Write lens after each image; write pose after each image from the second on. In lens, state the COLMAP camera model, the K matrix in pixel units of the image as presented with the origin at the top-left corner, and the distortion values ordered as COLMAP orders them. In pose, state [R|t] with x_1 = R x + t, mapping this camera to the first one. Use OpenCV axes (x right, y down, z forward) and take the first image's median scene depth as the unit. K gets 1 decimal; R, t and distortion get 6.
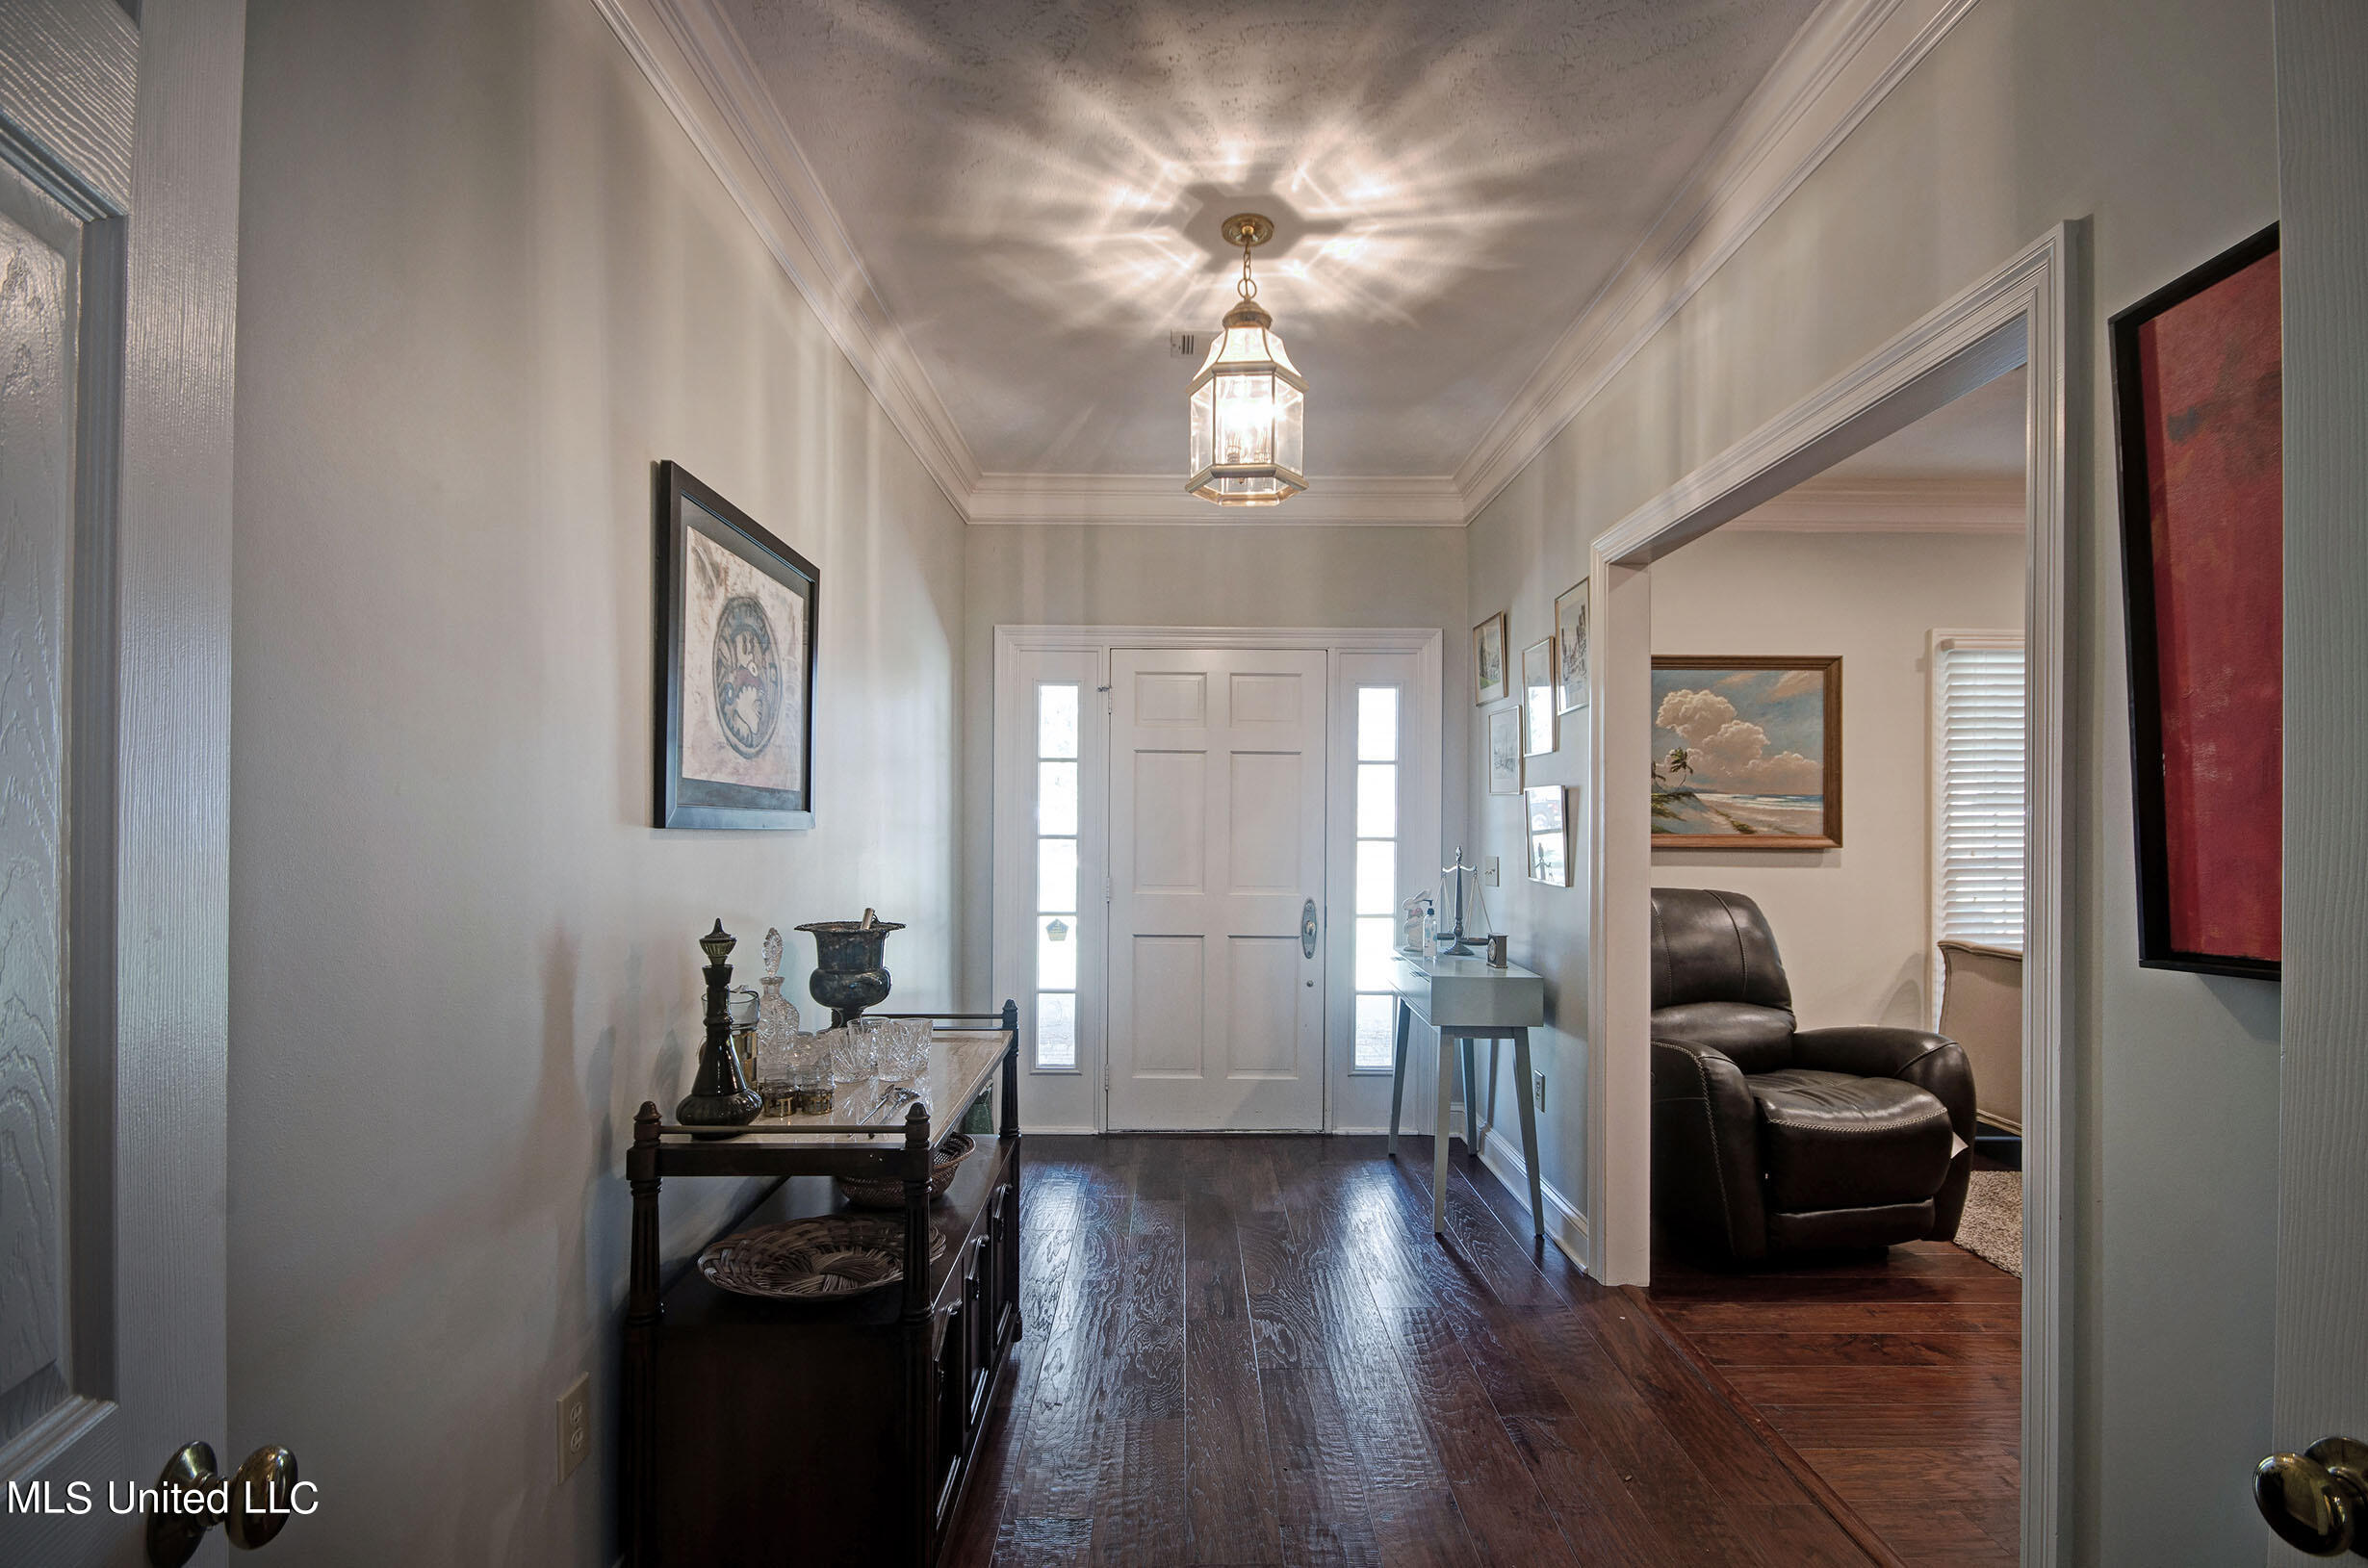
lens RADIAL K [[1103.5, 0, 1179.7], [0, 1103.5, 815.1], [0, 0, 1]] dist [0.001119, -0.000124]
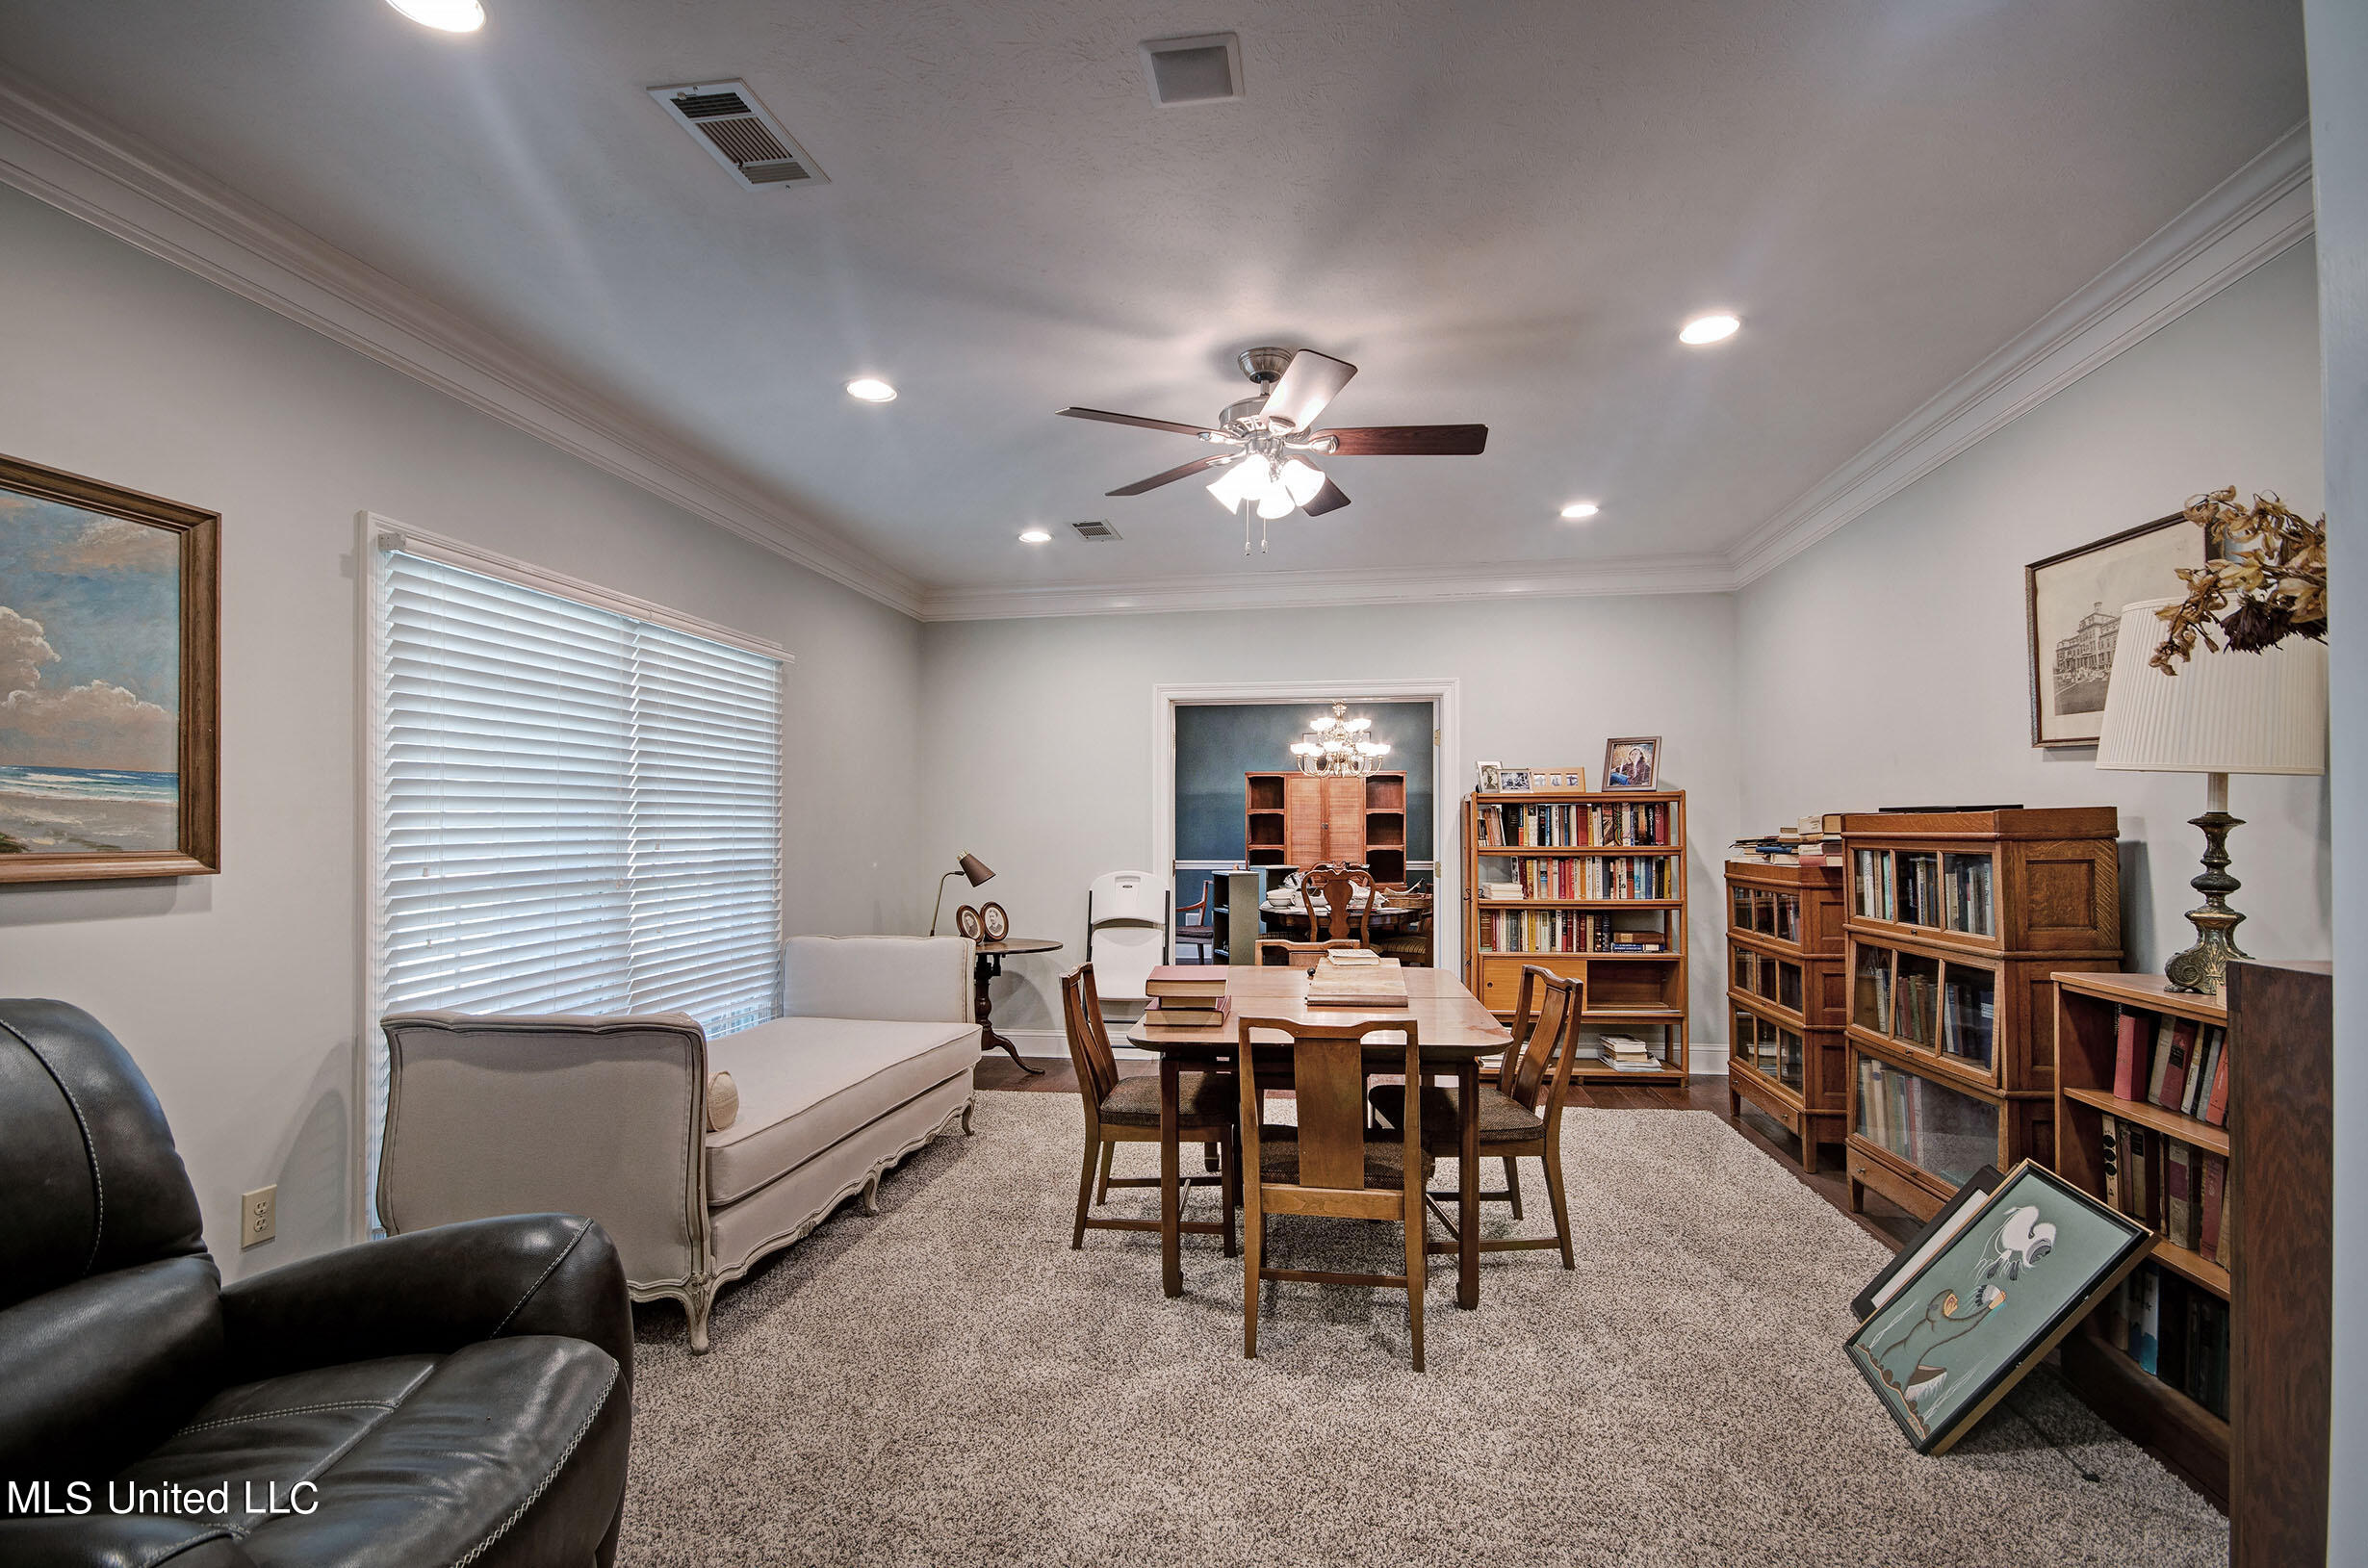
lens RADIAL K [[1103.5, 0, 1179.7], [0, 1103.5, 815.1], [0, 0, 1]] dist [0.001119, -0.000124]
pose [[0.165052, 0.003133, 0.986280, 0.149501], [-0.003040, 0.999992, -0.002668, 0.001335], [-0.986280, -0.002558, 0.165060, 0.452269]]
